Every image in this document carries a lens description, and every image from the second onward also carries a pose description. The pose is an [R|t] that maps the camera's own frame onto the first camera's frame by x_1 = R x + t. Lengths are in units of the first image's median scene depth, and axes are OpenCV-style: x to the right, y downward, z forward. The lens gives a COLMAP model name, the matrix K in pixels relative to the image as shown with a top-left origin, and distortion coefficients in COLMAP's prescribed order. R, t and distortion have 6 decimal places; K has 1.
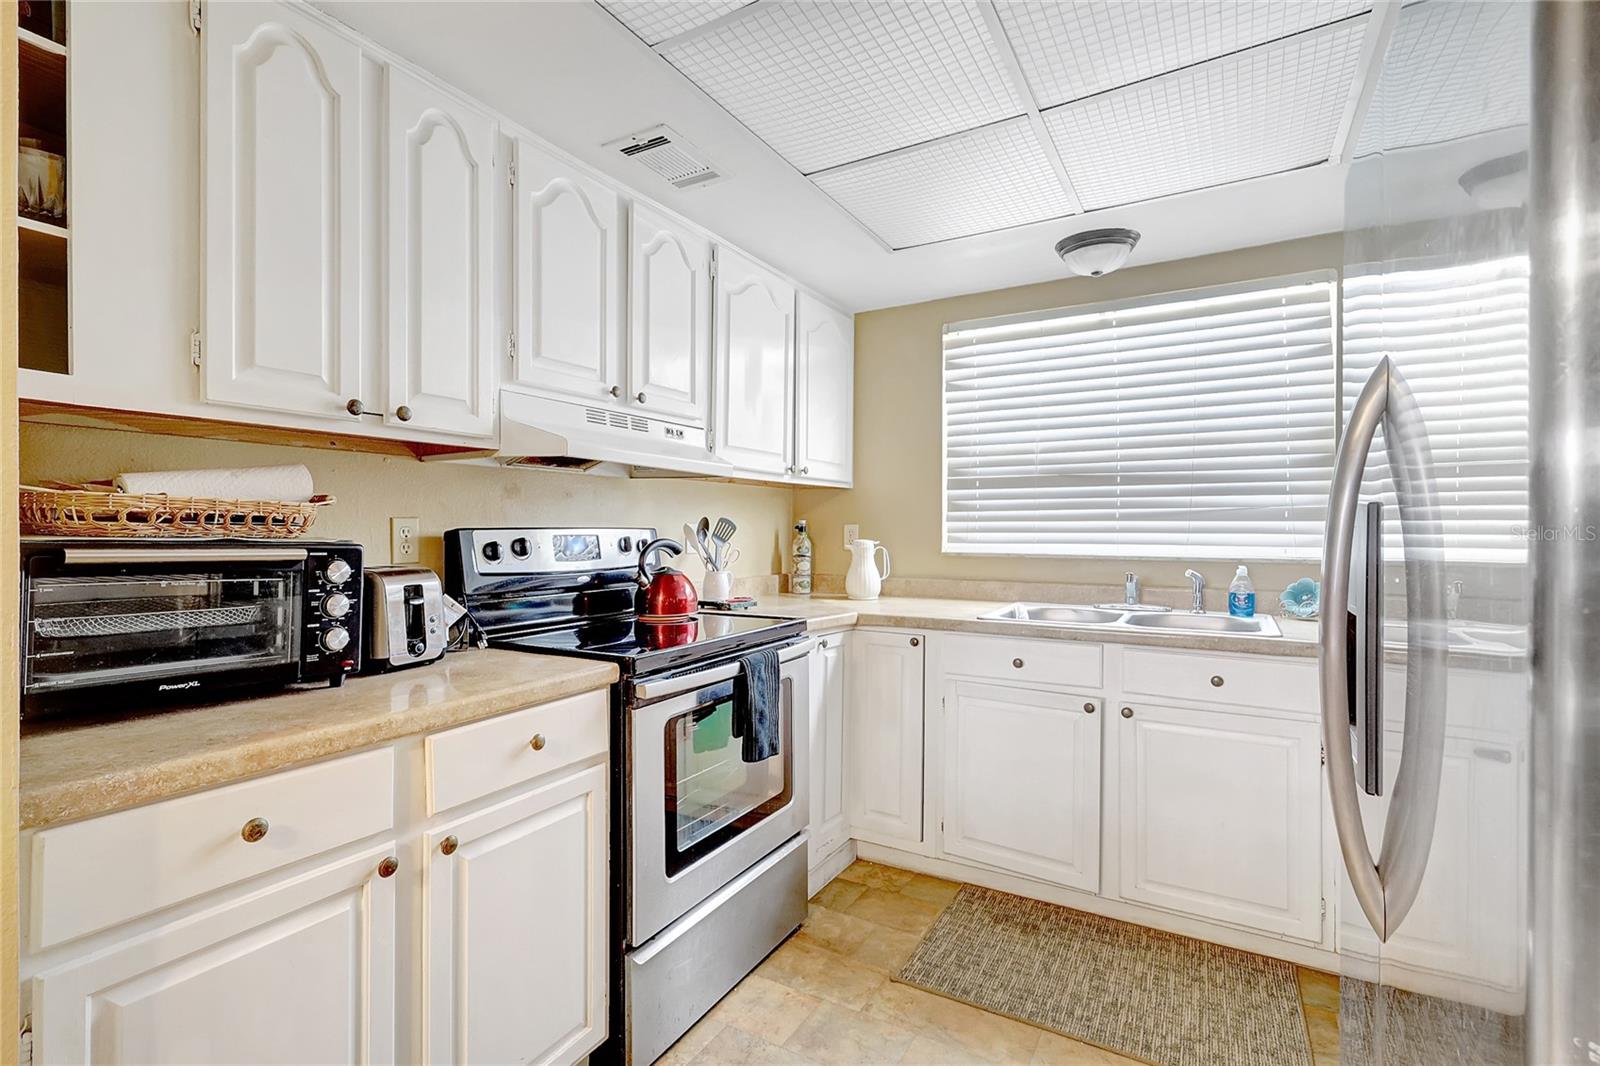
lens RADIAL K [[741.6, 0, 798.2], [0, 741.6, 526.3], [0, 0, 1]] dist [0.000103, 0.000525]
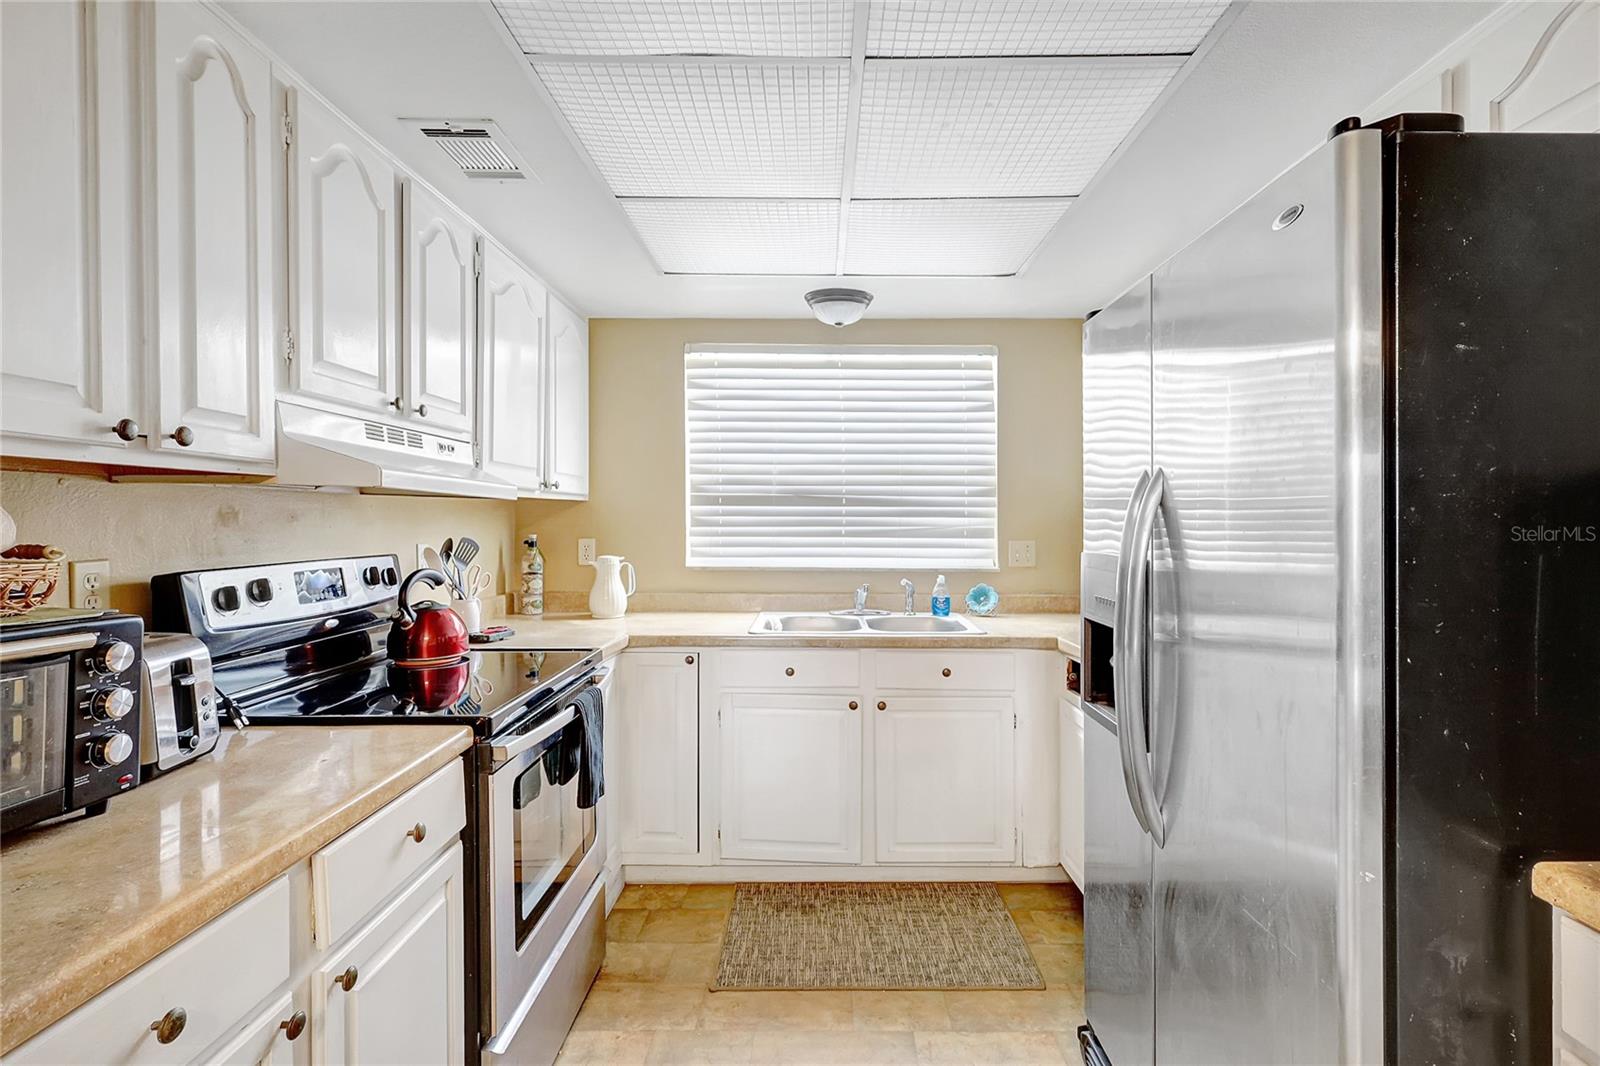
lens RADIAL K [[759.3, 0, 825.1], [0, 759.3, 512.0], [0, 0, 1]] dist [-0.001116, 0.000482]
pose [[0.860441, 0.007444, 0.509495, -0.245282], [-0.005589, 0.999971, -0.005170, -0.050085], [-0.509519, 0.001601, 0.860458, -0.002657]]
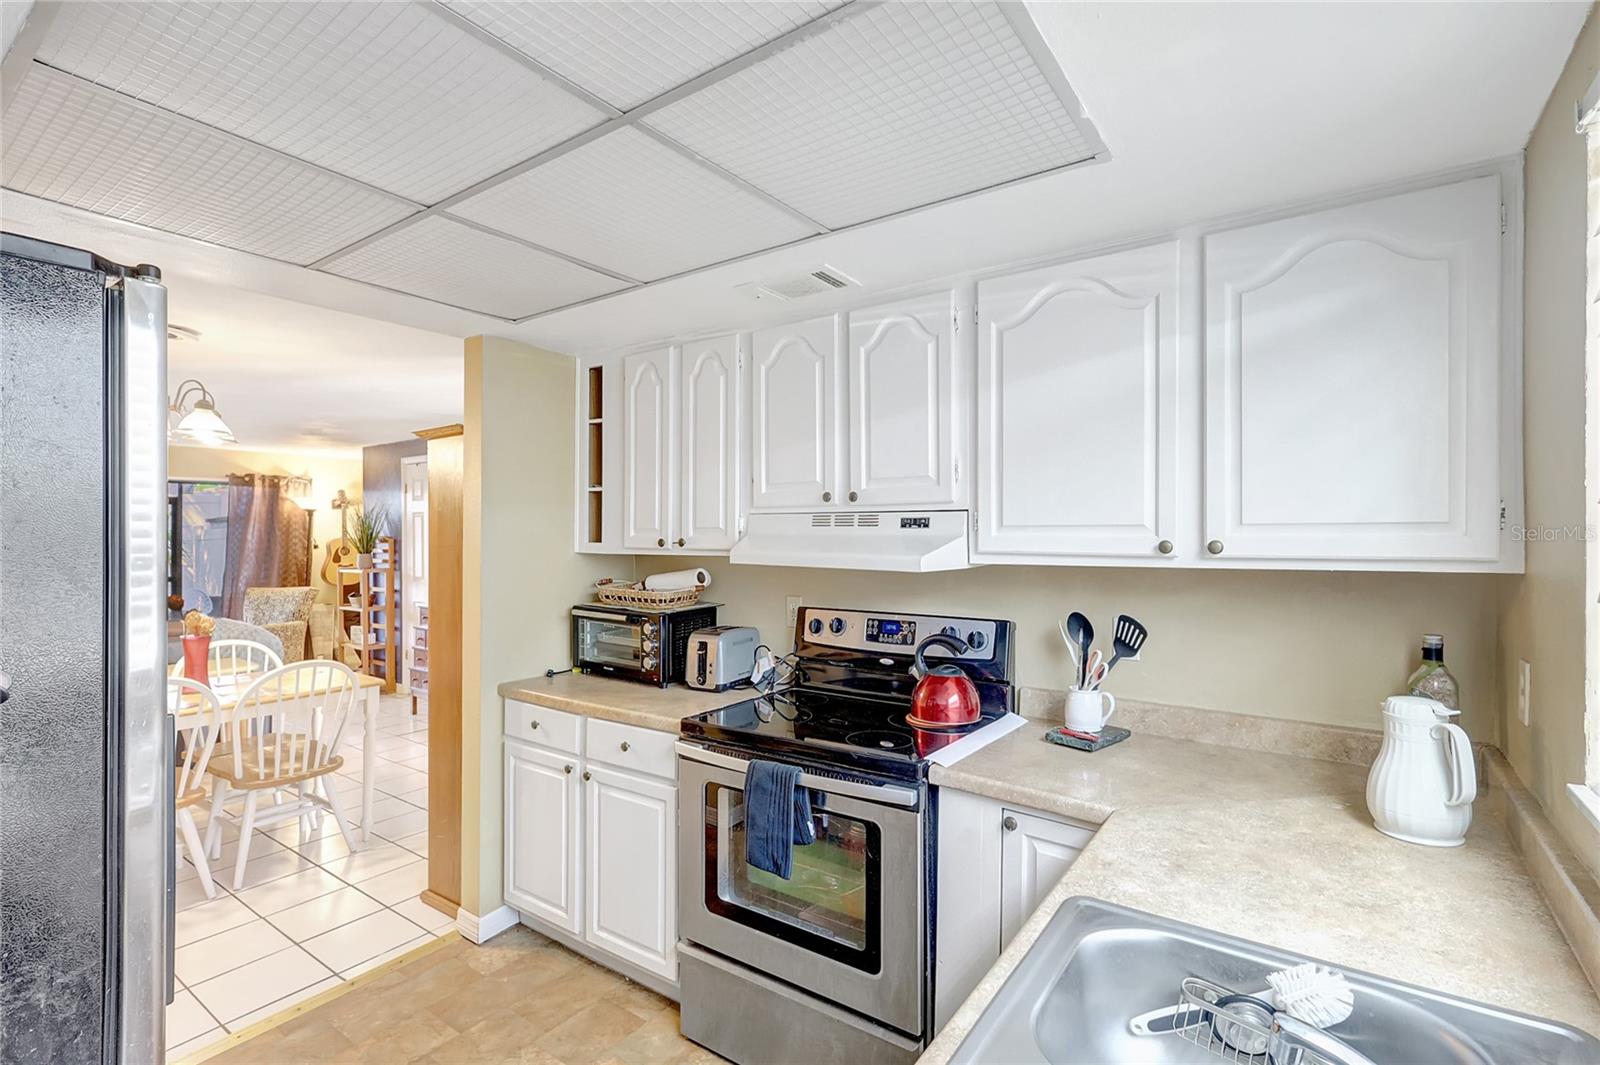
lens RADIAL K [[741.6, 0, 798.2], [0, 741.6, 525.8], [0, 0, 1]] dist [0.000103, 0.000525]
pose [[-0.093713, -0.008449, -0.995563, 0.787655], [0.006838, 0.999935, -0.009129, -0.116246], [0.995576, -0.007663, -0.093649, 0.957660]]
